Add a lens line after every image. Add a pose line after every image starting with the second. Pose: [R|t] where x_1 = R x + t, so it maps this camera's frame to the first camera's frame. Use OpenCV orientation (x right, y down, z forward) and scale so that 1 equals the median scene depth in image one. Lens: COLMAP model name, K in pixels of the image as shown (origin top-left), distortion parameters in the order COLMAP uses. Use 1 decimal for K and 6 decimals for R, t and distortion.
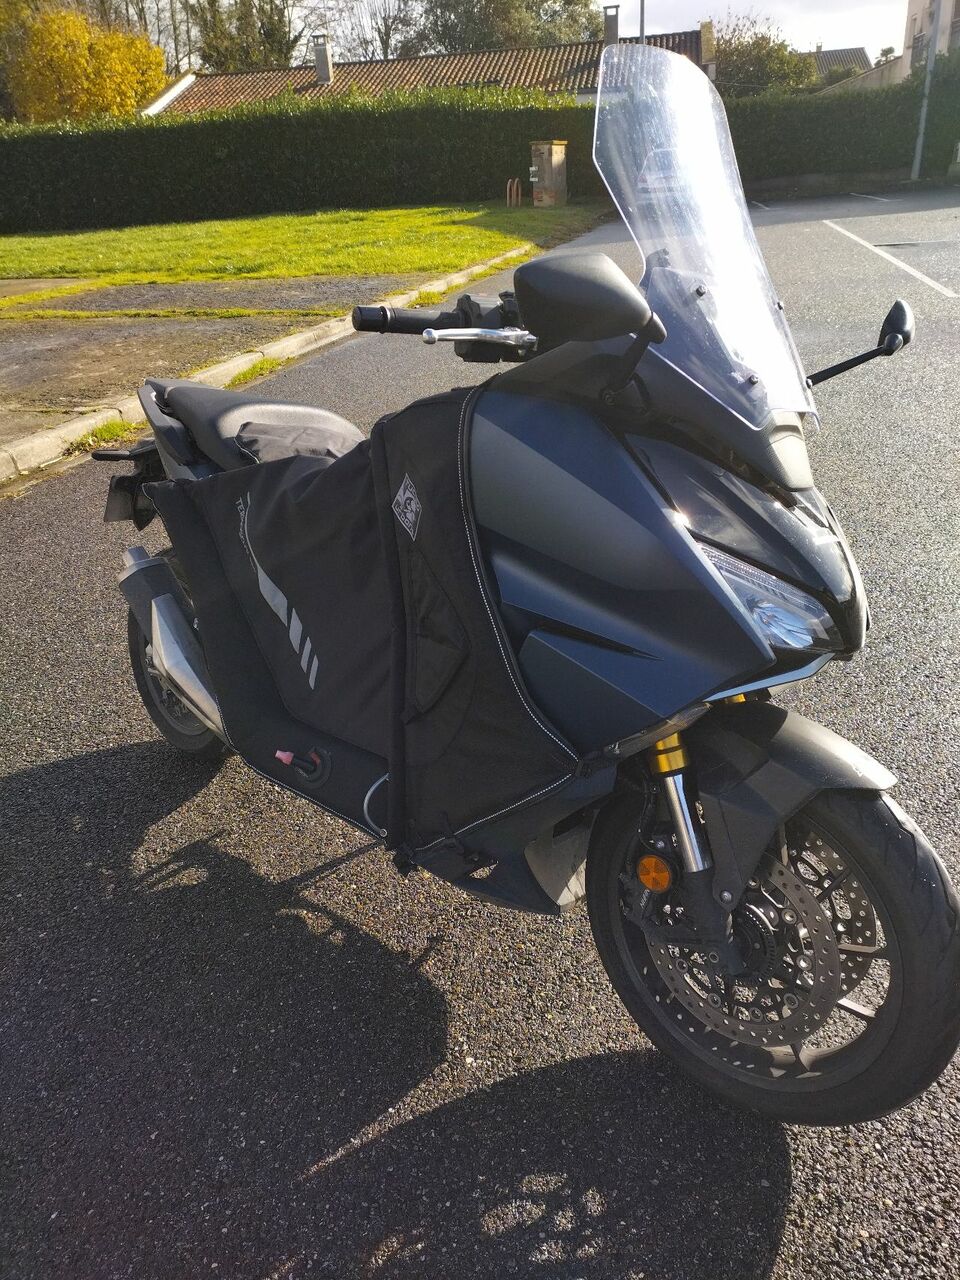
lens RADIAL K [[955.1, 0, 497.8], [0, 955.1, 634.7], [0, 0, 1]] dist [0.032223, -0.044355]
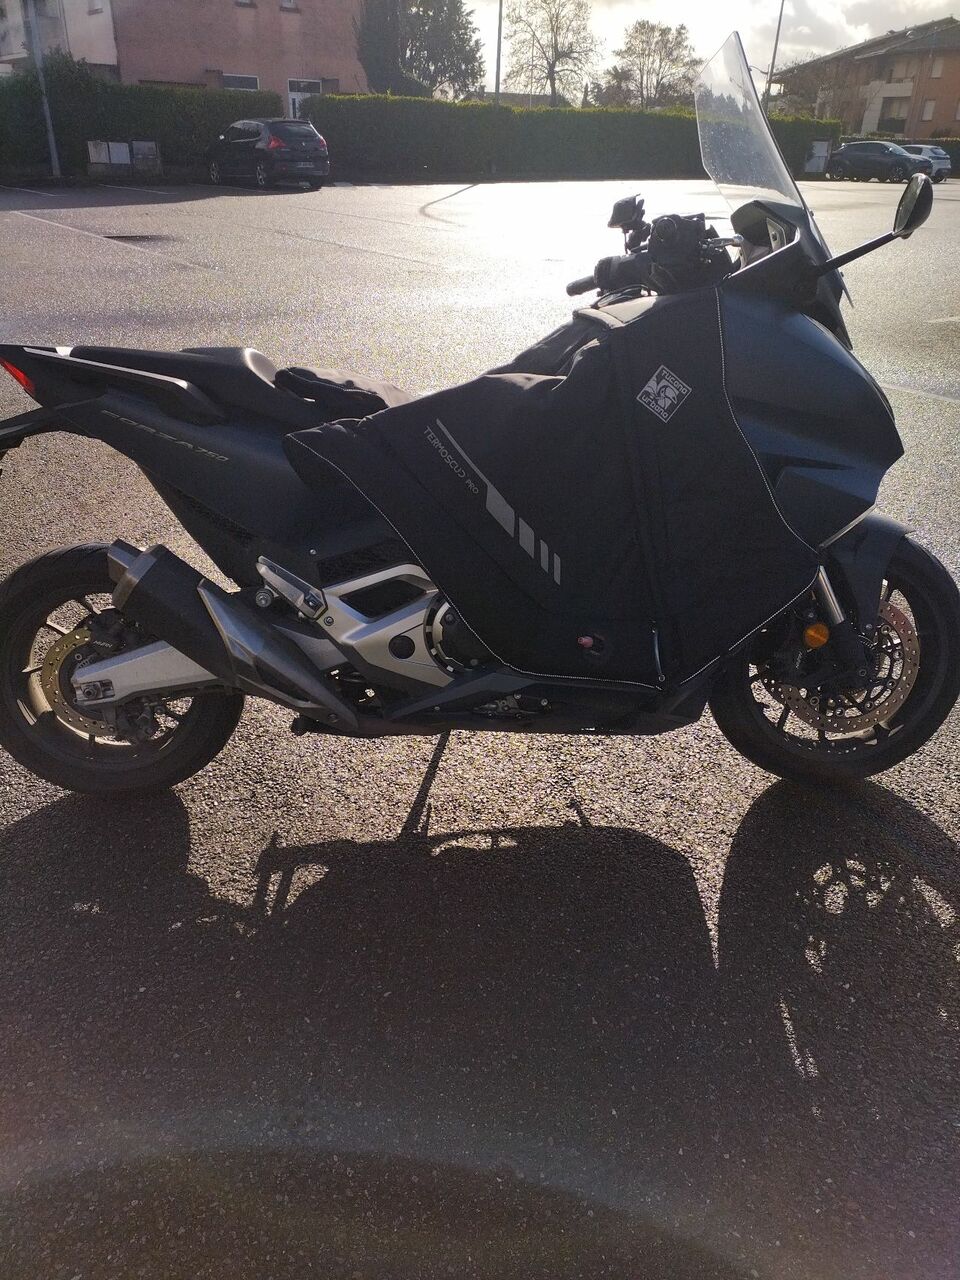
lens RADIAL K [[955.1, 0, 487.6], [0, 955.1, 636.1], [0, 0, 1]] dist [0.032223, -0.044355]
pose [[0.691772, -0.264655, 0.671870, -0.999646], [0.264302, 0.958653, 0.105489, -0.023219], [-0.672008, 0.104602, 0.733119, 0.255967]]
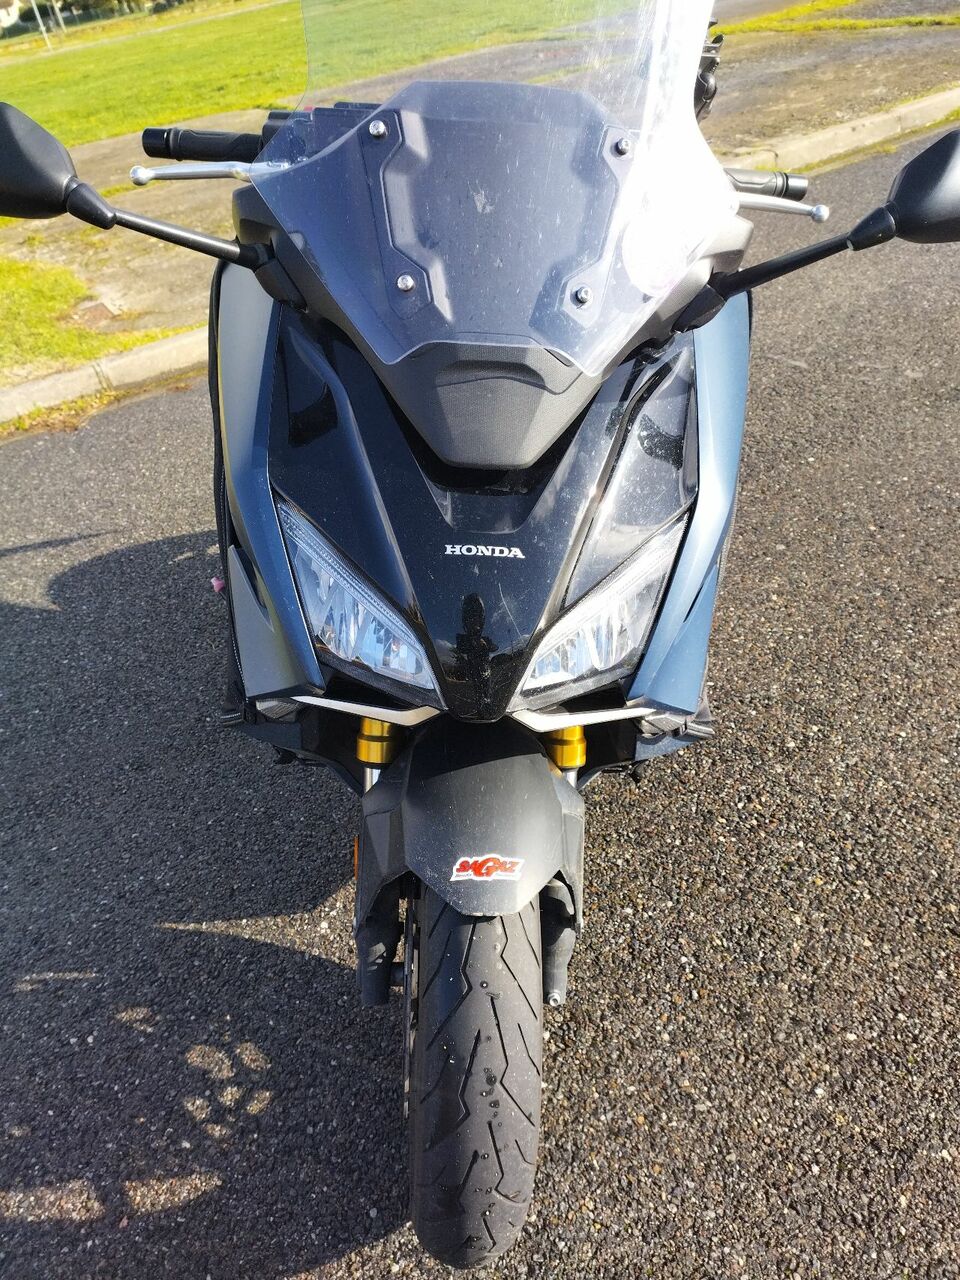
lens RADIAL K [[955.1, 0, 491.1], [0, 955.1, 645.2], [0, 0, 1]] dist [0.032223, -0.044355]
pose [[0.694718, 0.359240, -0.623148, 0.642146], [-0.183698, 0.926231, 0.329168, -0.208736], [0.695429, -0.114208, 0.709461, 0.443196]]
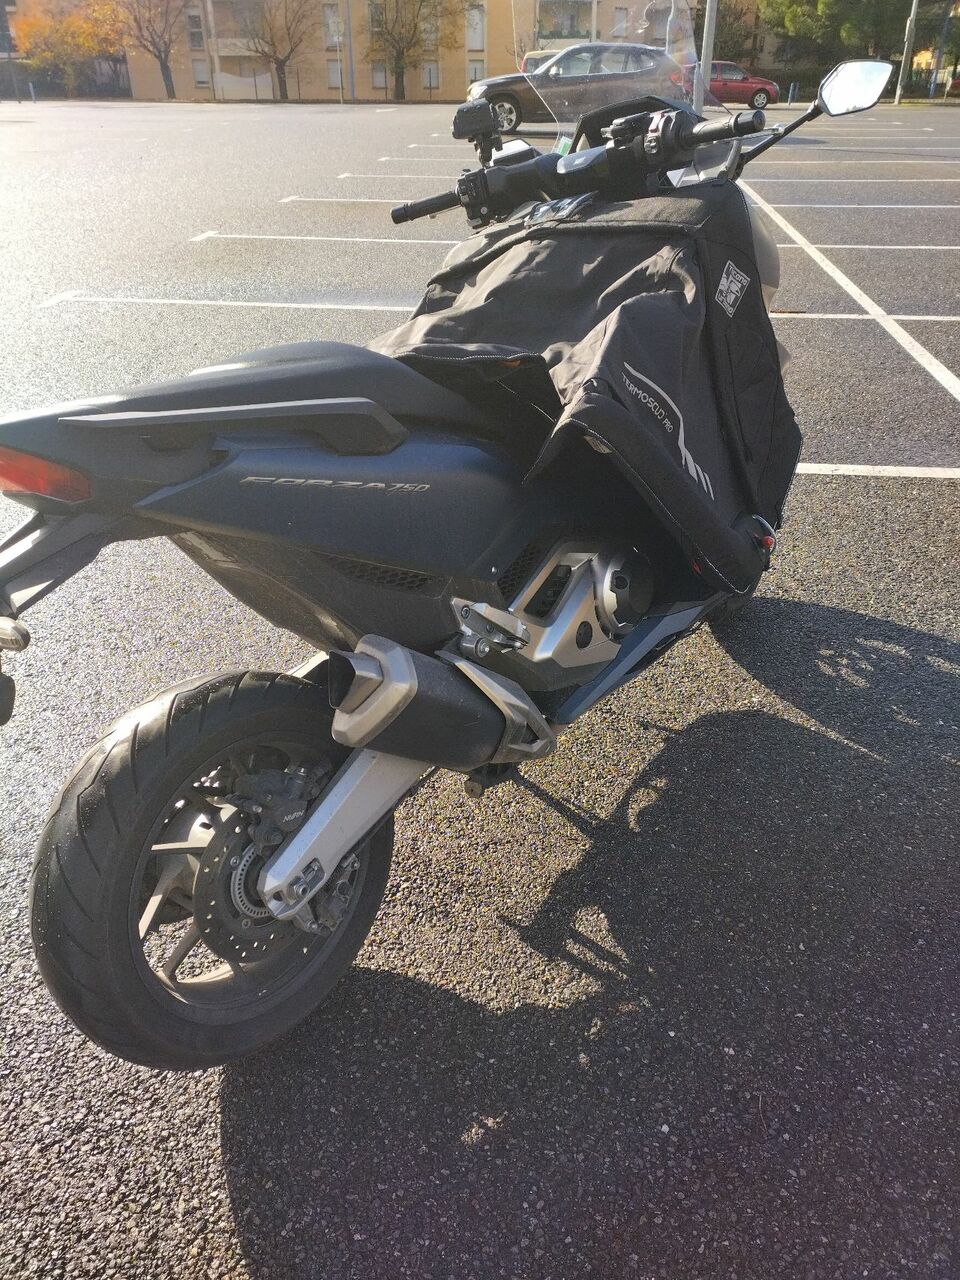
lens RADIAL K [[955.1, 0, 474.3], [0, 955.1, 641.8], [0, 0, 1]] dist [0.032223, -0.044355]
pose [[-0.097667, -0.455807, 0.884704, -1.194198], [0.454019, 0.770654, 0.447169, -0.426342], [-0.885623, 0.445346, 0.131677, 1.165578]]
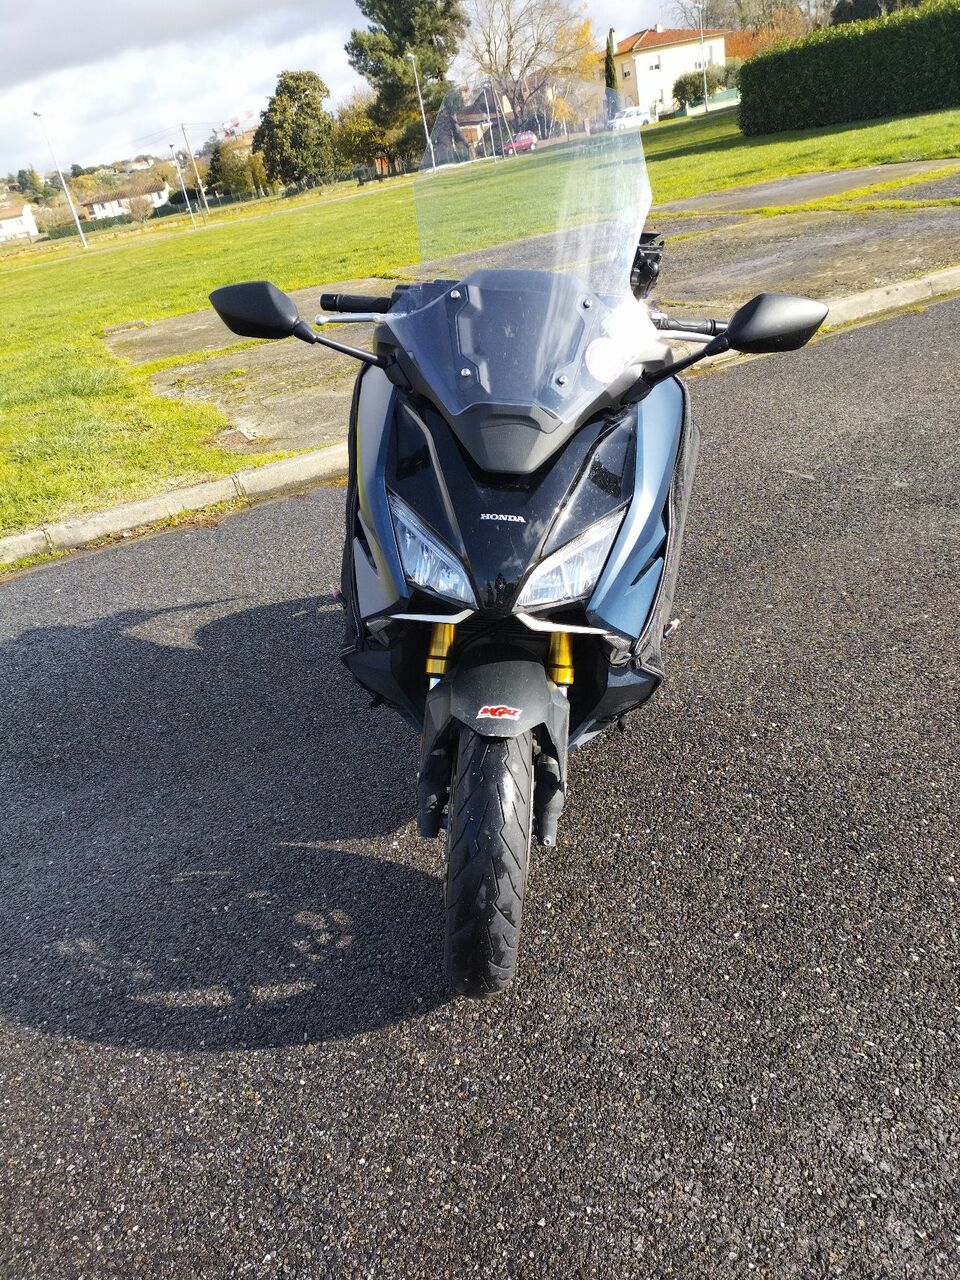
lens RADIAL K [[955.1, 0, 474.8], [0, 955.1, 656.0], [0, 0, 1]] dist [0.032223, -0.044355]
pose [[0.612762, 0.297878, -0.731978, 1.005505], [-0.196882, 0.954578, 0.223648, -0.156823], [0.765350, 0.007070, 0.643576, 0.194972]]
